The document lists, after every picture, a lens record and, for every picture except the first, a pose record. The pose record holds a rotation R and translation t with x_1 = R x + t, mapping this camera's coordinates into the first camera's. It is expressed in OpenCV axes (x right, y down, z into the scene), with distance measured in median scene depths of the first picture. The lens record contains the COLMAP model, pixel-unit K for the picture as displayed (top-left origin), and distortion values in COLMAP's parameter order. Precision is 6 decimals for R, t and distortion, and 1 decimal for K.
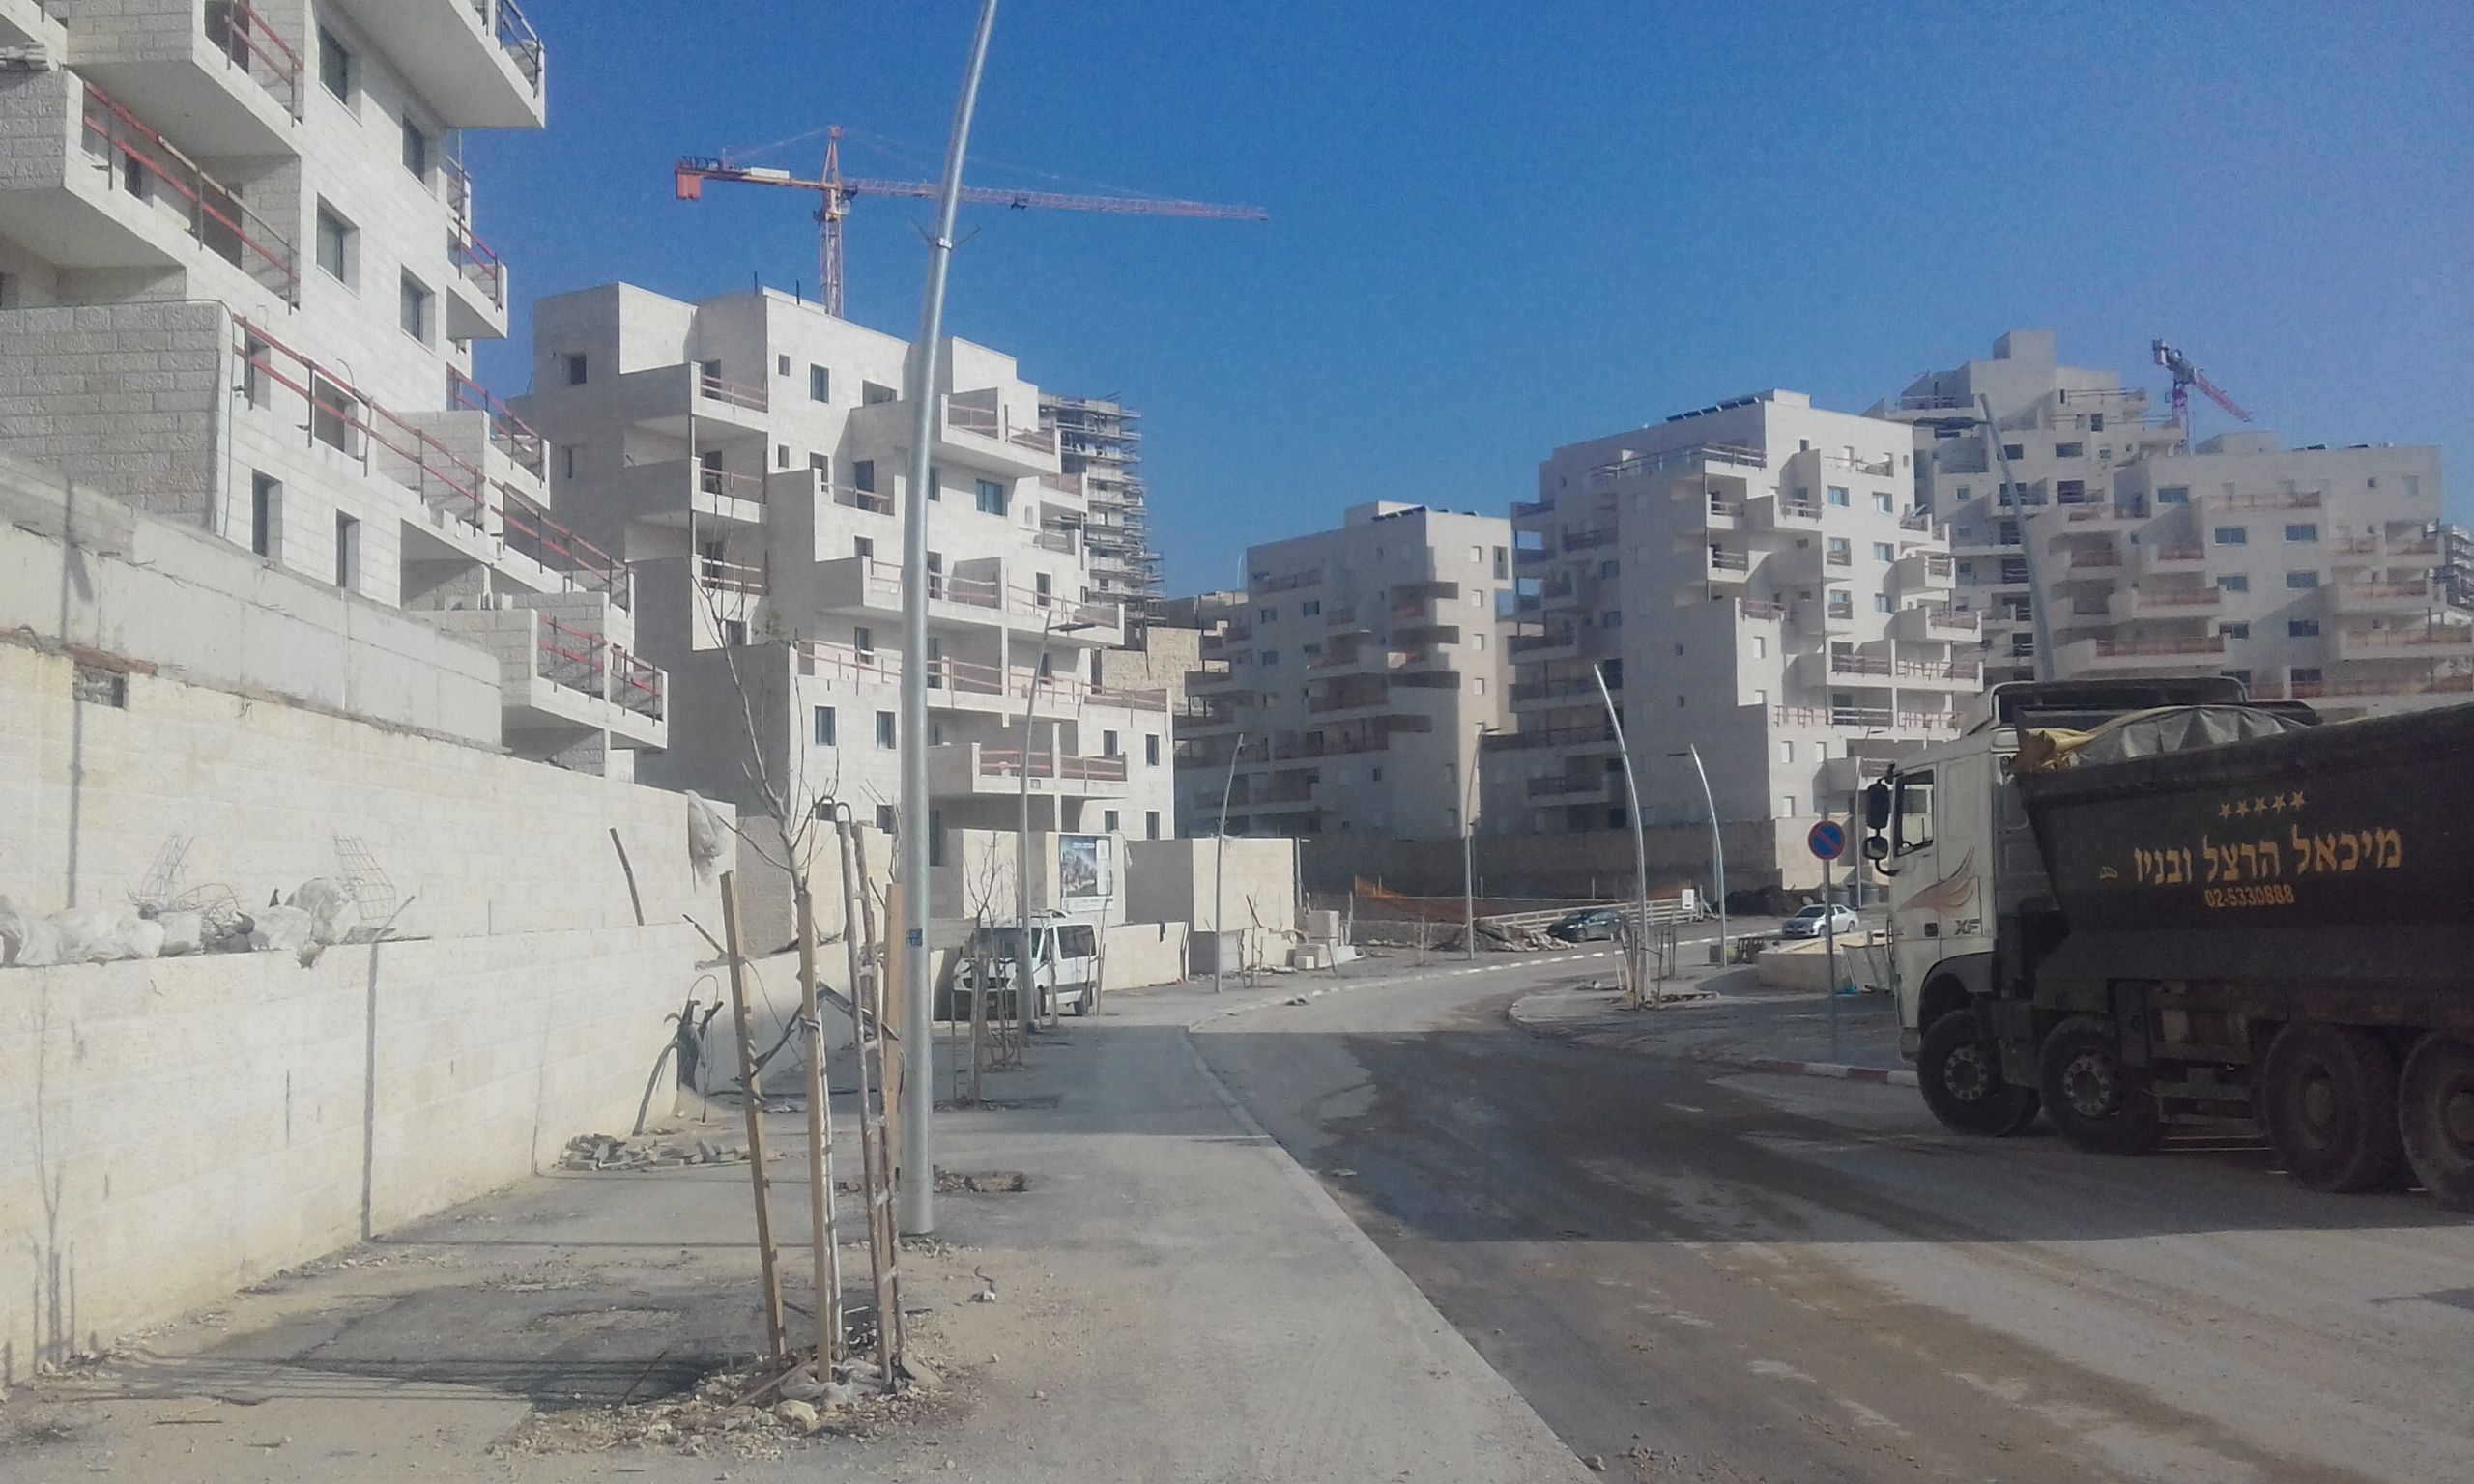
lens RADIAL K [[2112.6, 0, 1244.4], [0, 2112.6, 730.0], [0, 0, 1]] dist [0.072304, -0.168973]
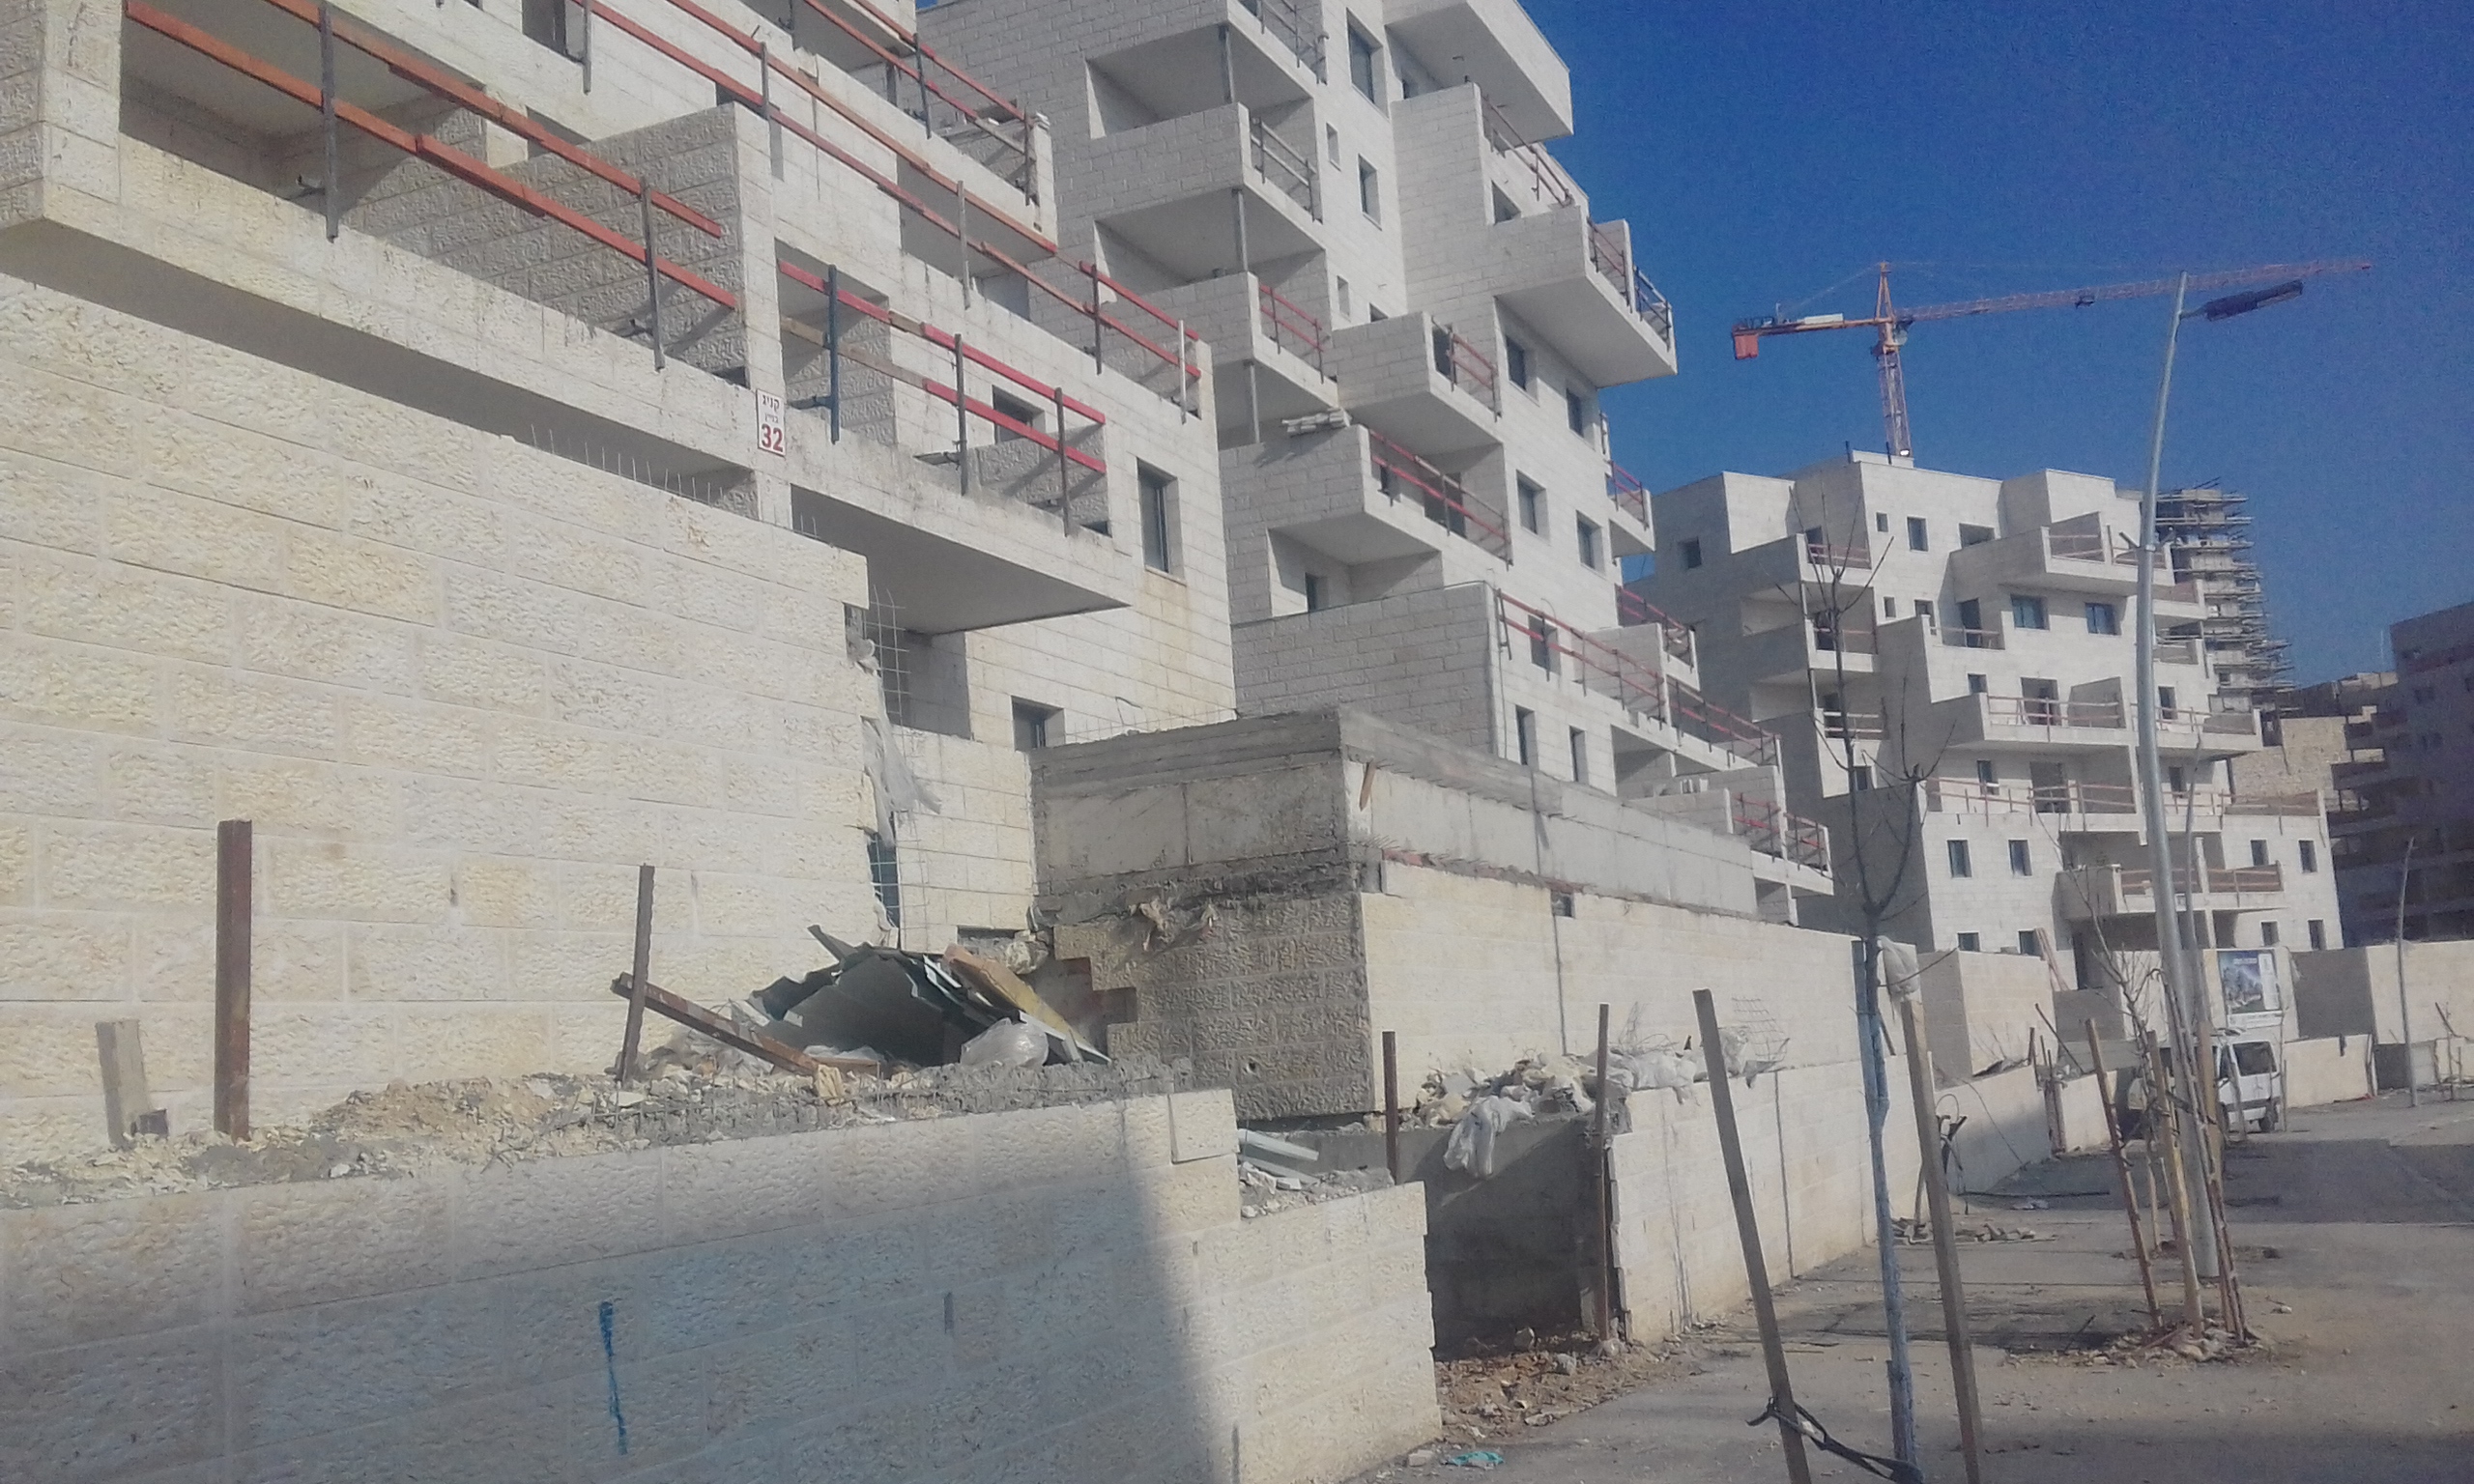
lens RADIAL K [[2112.6, 0, 1244.4], [0, 2112.6, 730.0], [0, 0, 1]] dist [0.072304, -0.168973]
pose [[0.874785, -0.103785, -0.473266, -0.006176], [0.075584, 0.994062, -0.078284, -0.022088], [0.478580, 0.032711, 0.877434, -0.219640]]
